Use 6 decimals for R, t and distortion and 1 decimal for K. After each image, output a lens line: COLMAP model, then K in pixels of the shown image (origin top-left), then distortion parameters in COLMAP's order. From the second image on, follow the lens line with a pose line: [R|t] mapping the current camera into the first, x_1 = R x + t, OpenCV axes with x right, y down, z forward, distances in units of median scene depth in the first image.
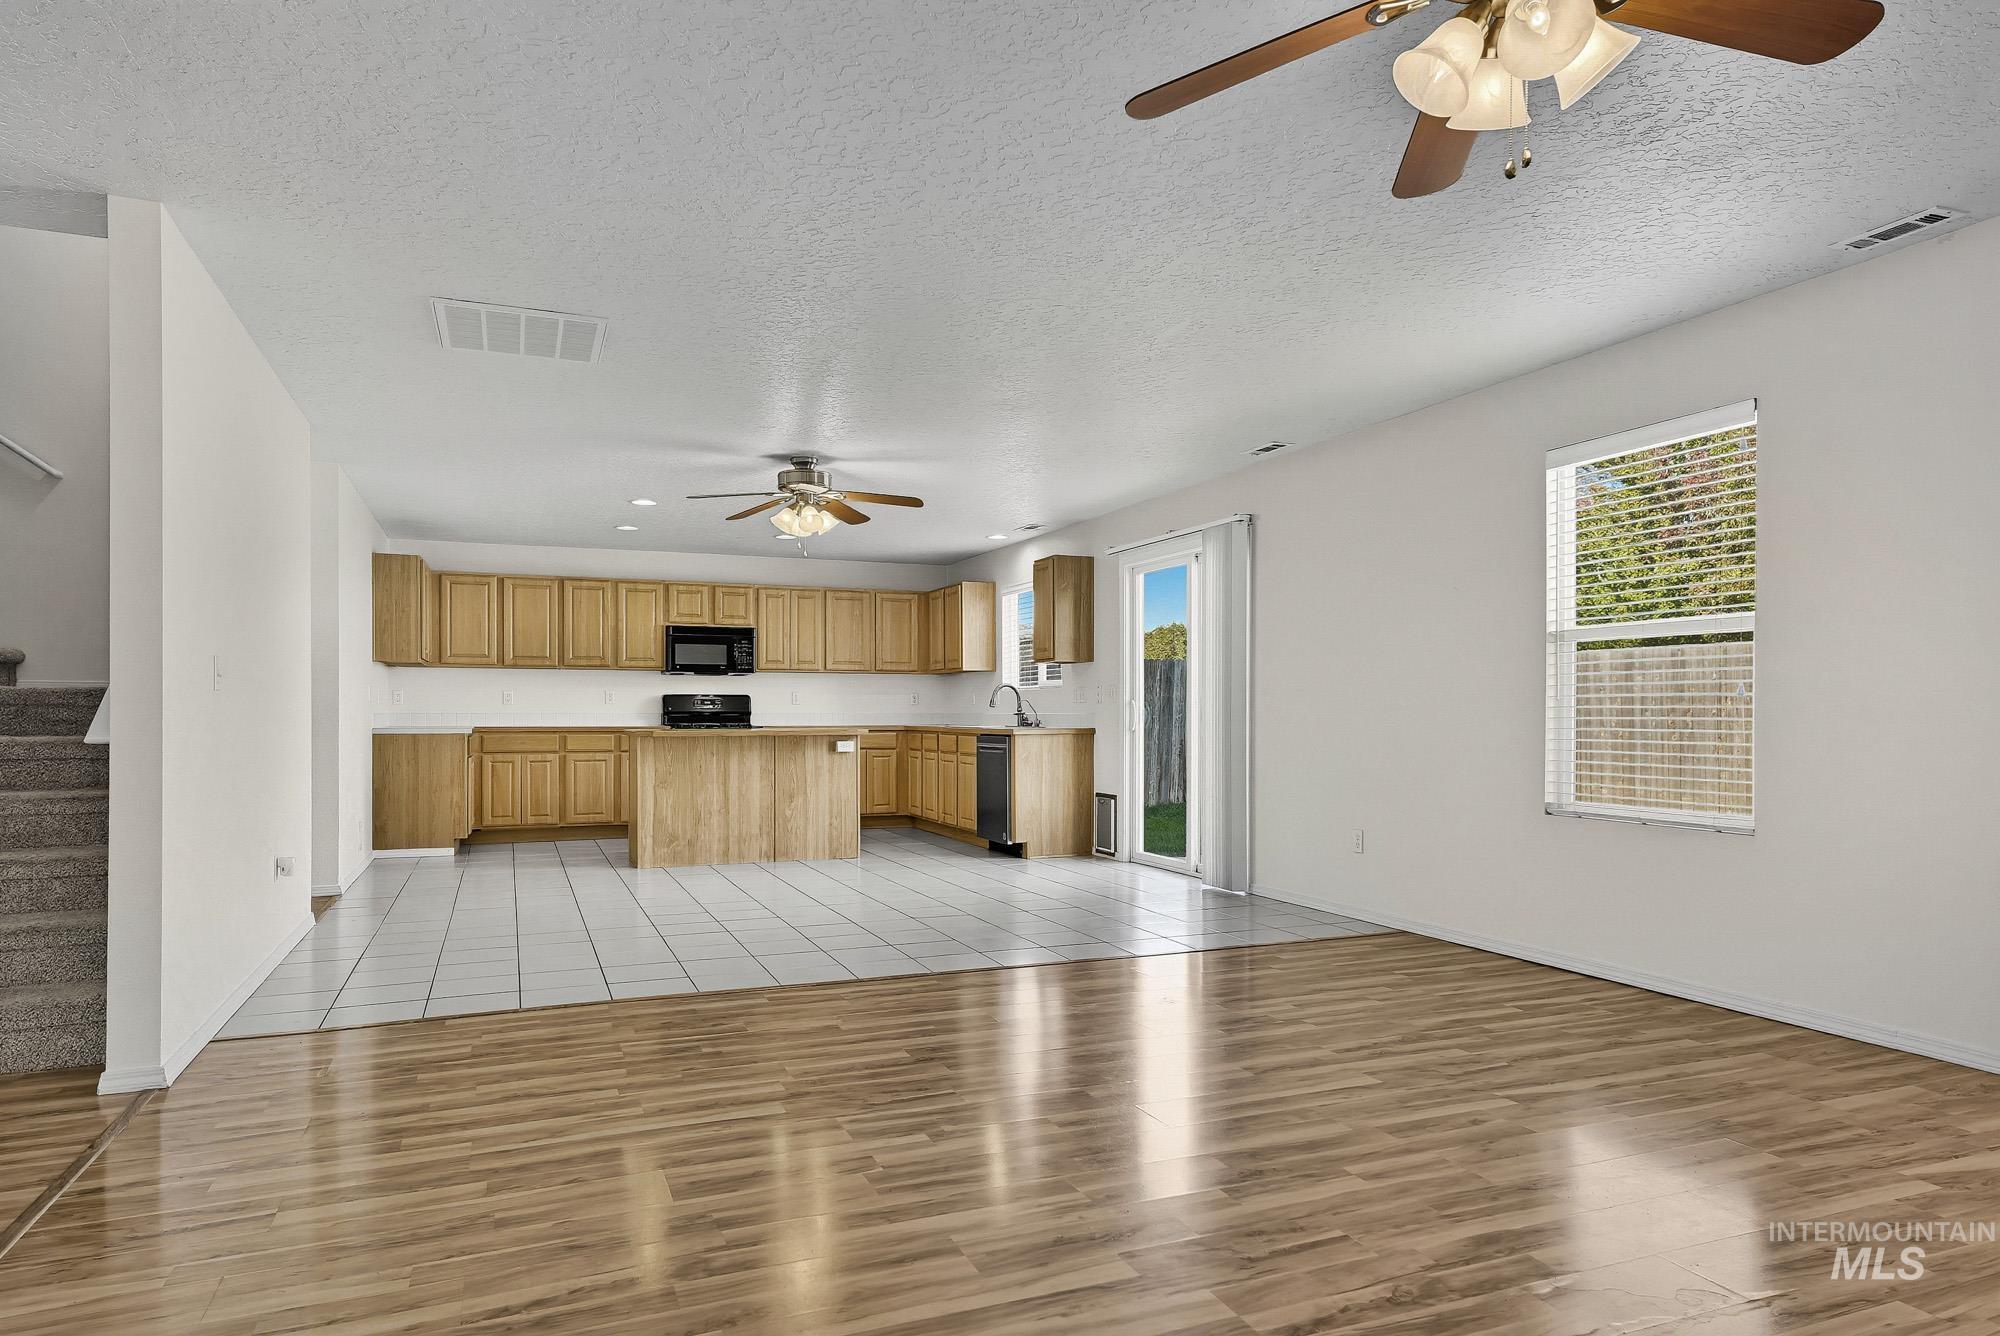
lens RADIAL K [[1207.0, 0, 1012.3], [0, 1207.0, 705.9], [0, 0, 1]] dist [-0.000182, 0.001378]
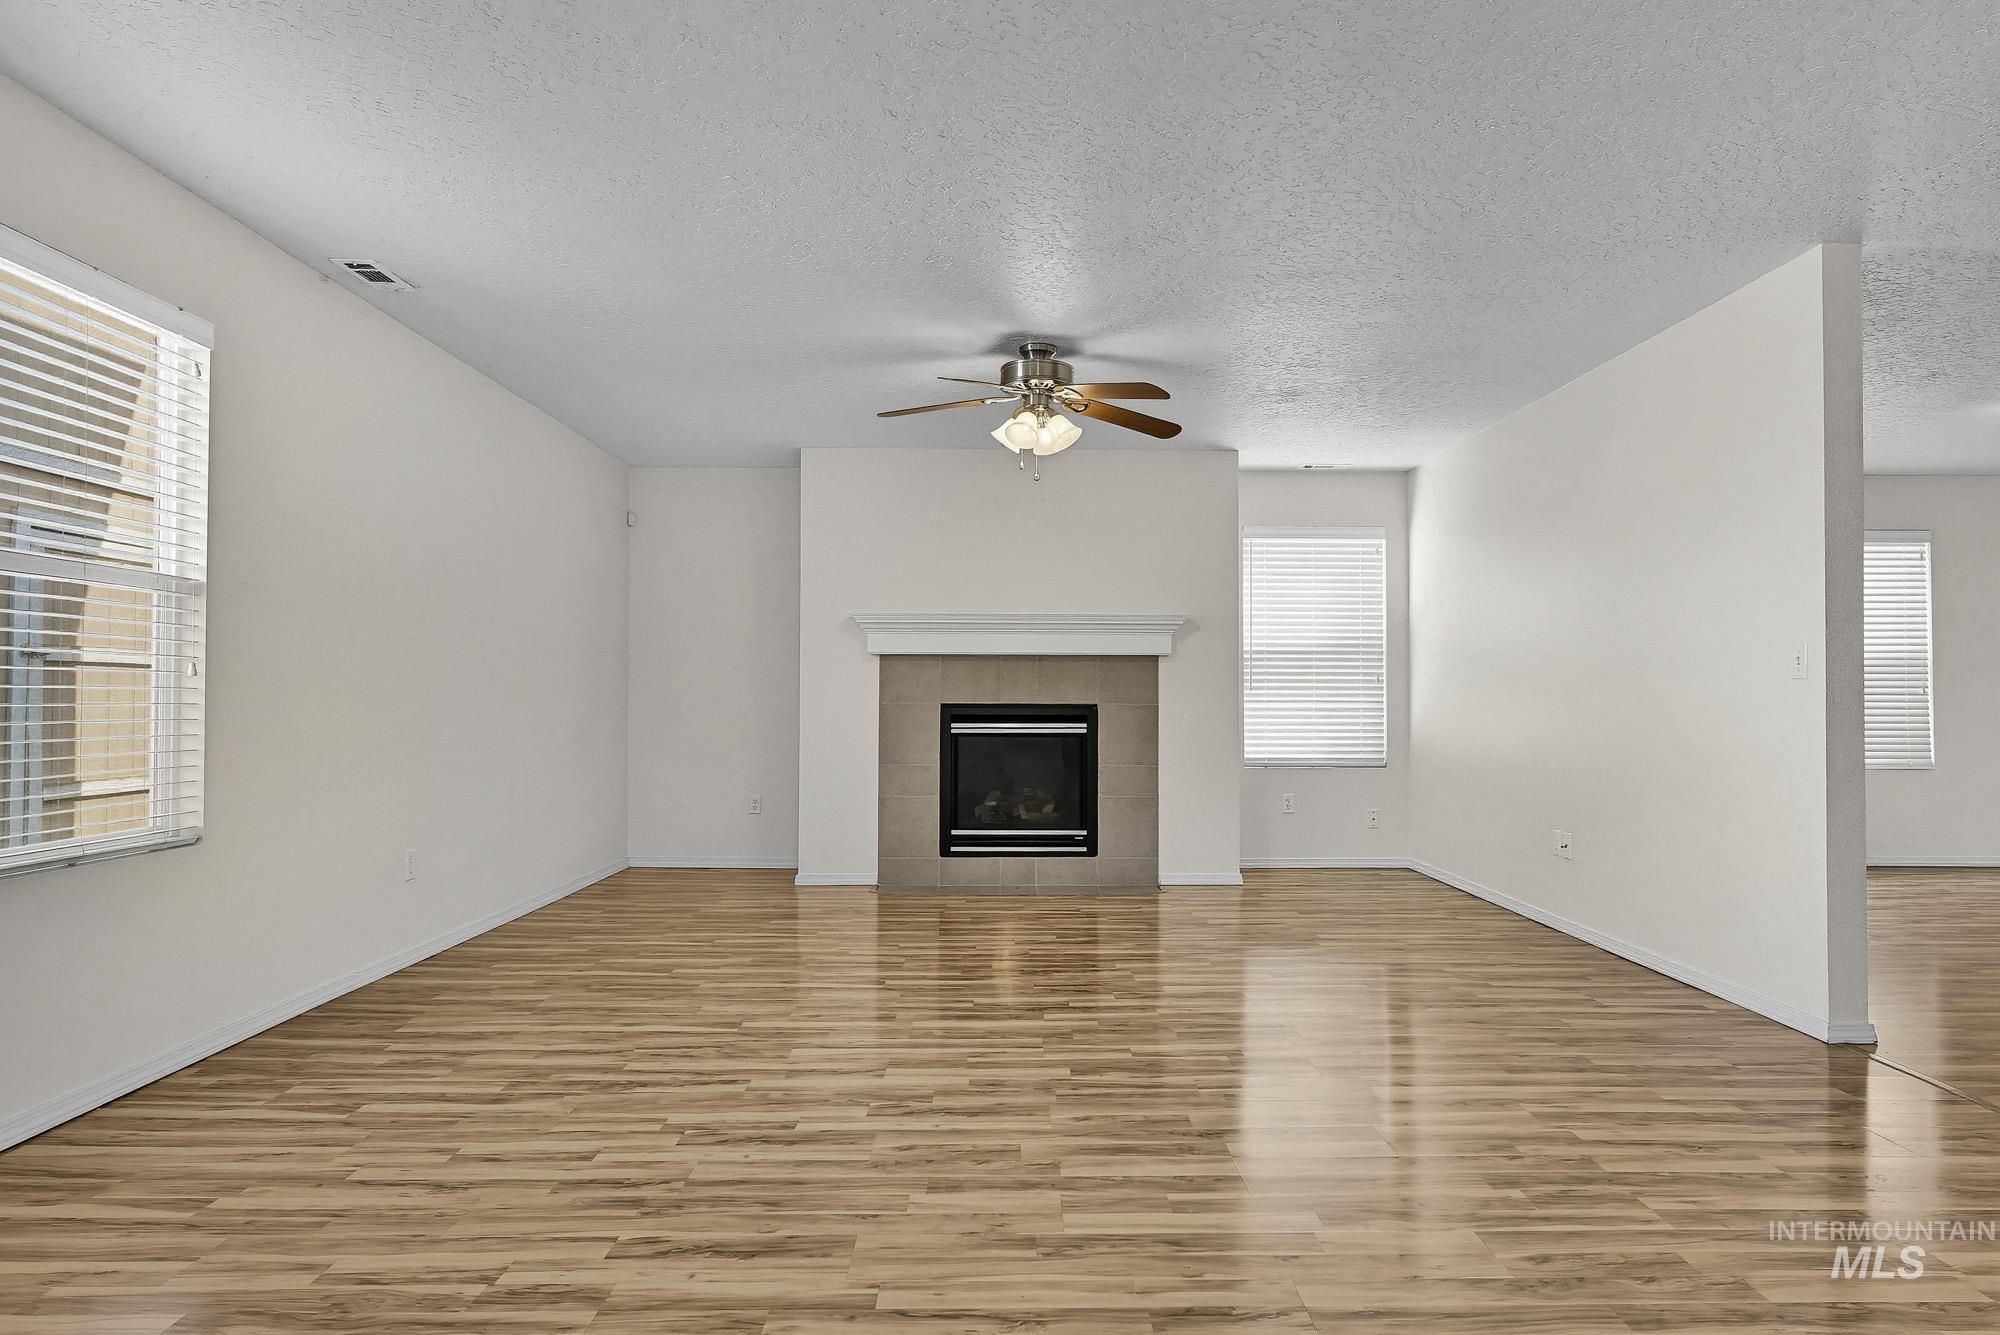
lens RADIAL K [[1213.7, 0, 989.4], [0, 1213.7, 676.0], [0, 0, 1]] dist [0.010421, 0.002660]
pose [[-0.919993, 0.002277, 0.391929, -0.103535], [-0.006998, 0.999728, -0.022237, 0.002301], [-0.391873, -0.023200, -0.919727, 0.733372]]
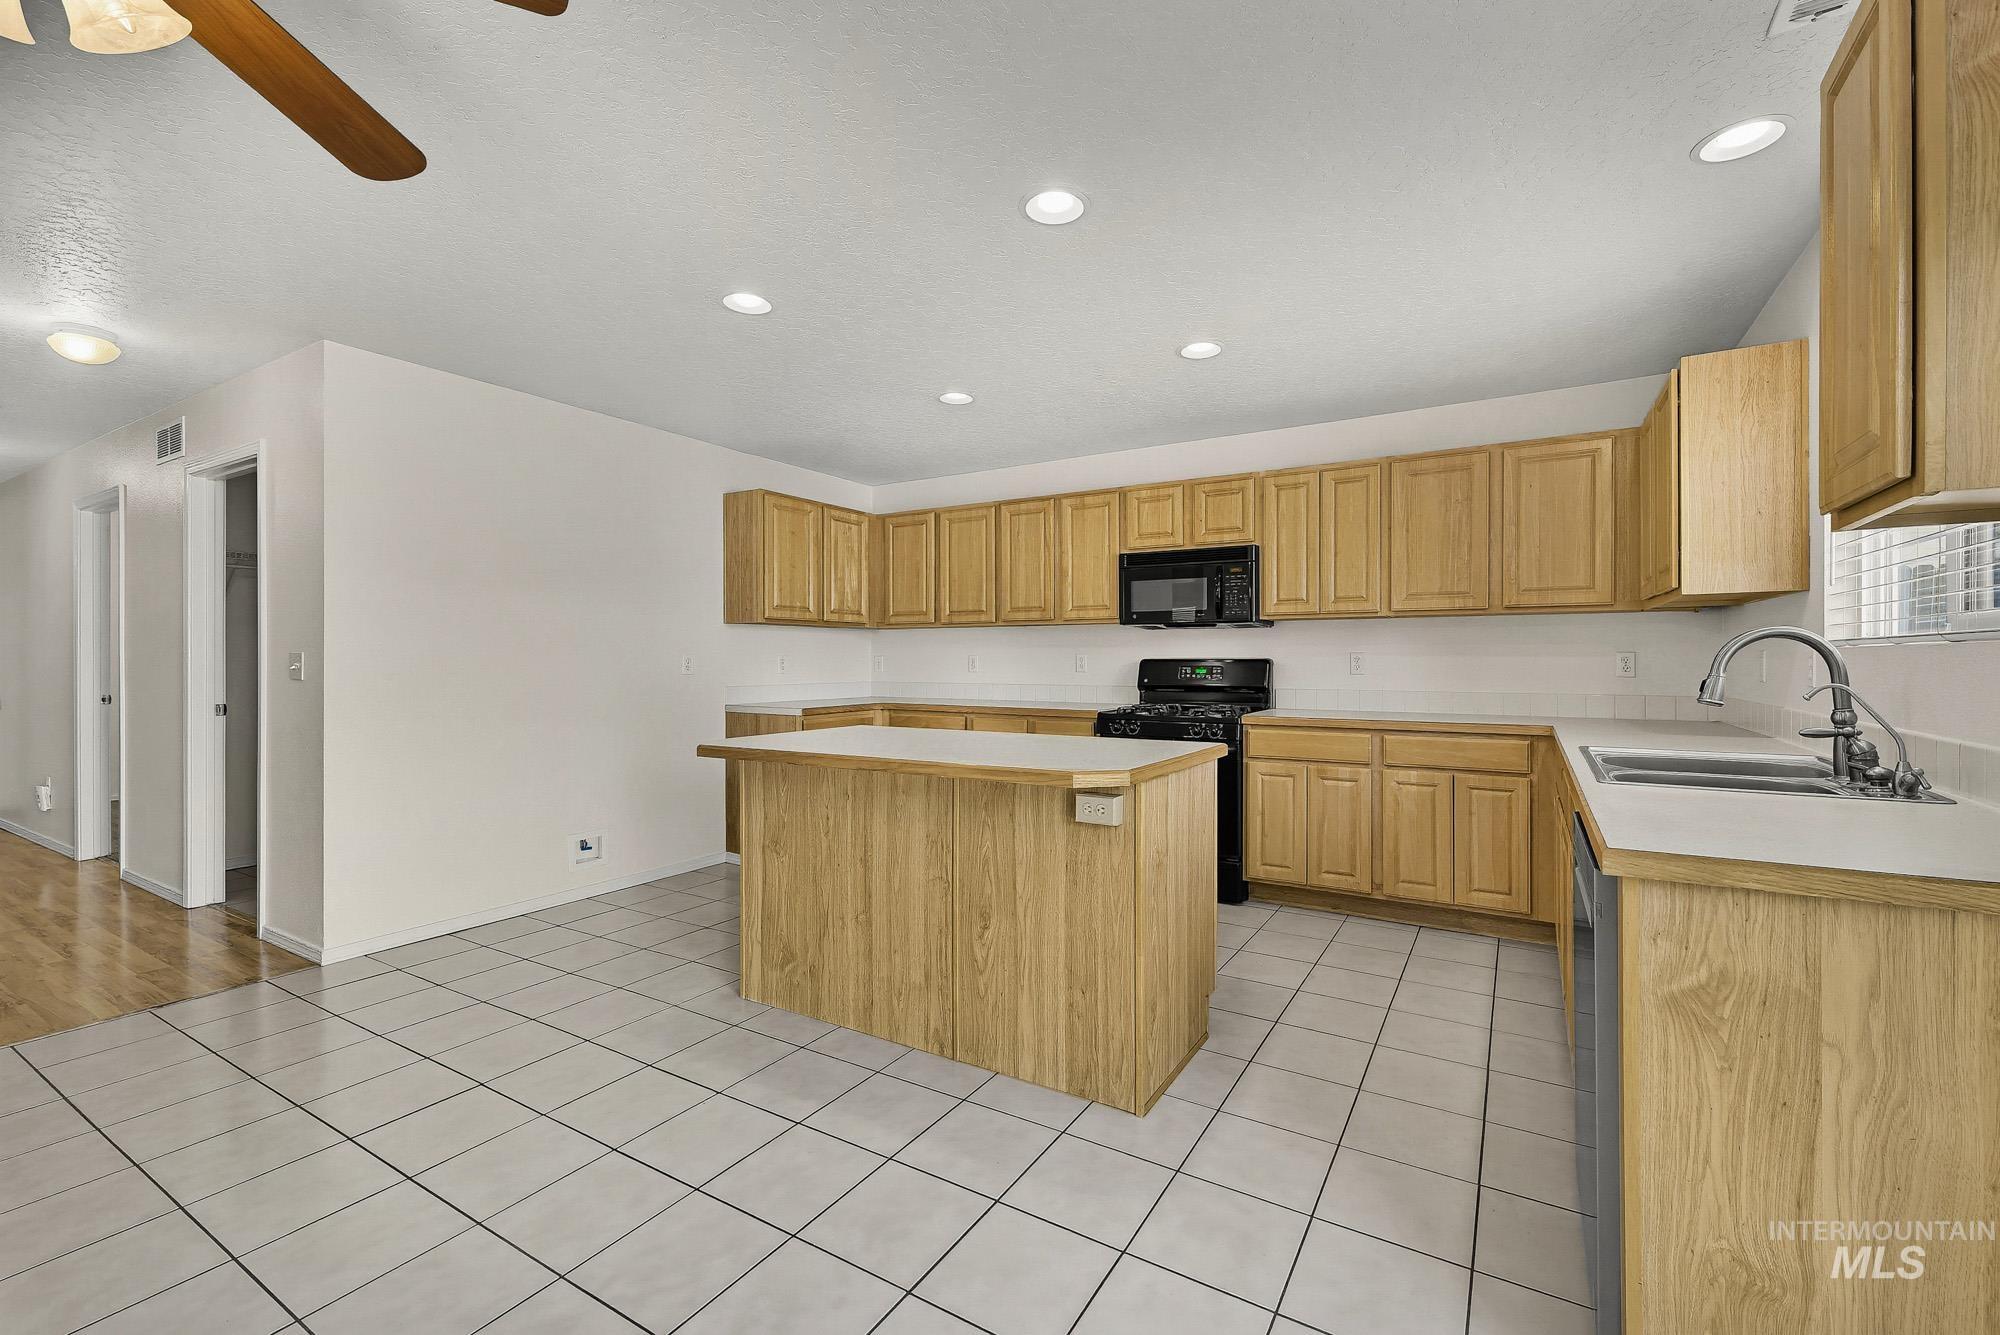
lens RADIAL K [[836.9, 0, 1030.4], [0, 836.9, 657.9], [0, 0, 1]] dist [0.011842, 0.000225]
pose [[0.594925, -0.001031, -0.803781, 0.057107], [0.005893, 0.999978, 0.003079, -0.014114], [0.803760, -0.006569, 0.594918, 0.798786]]
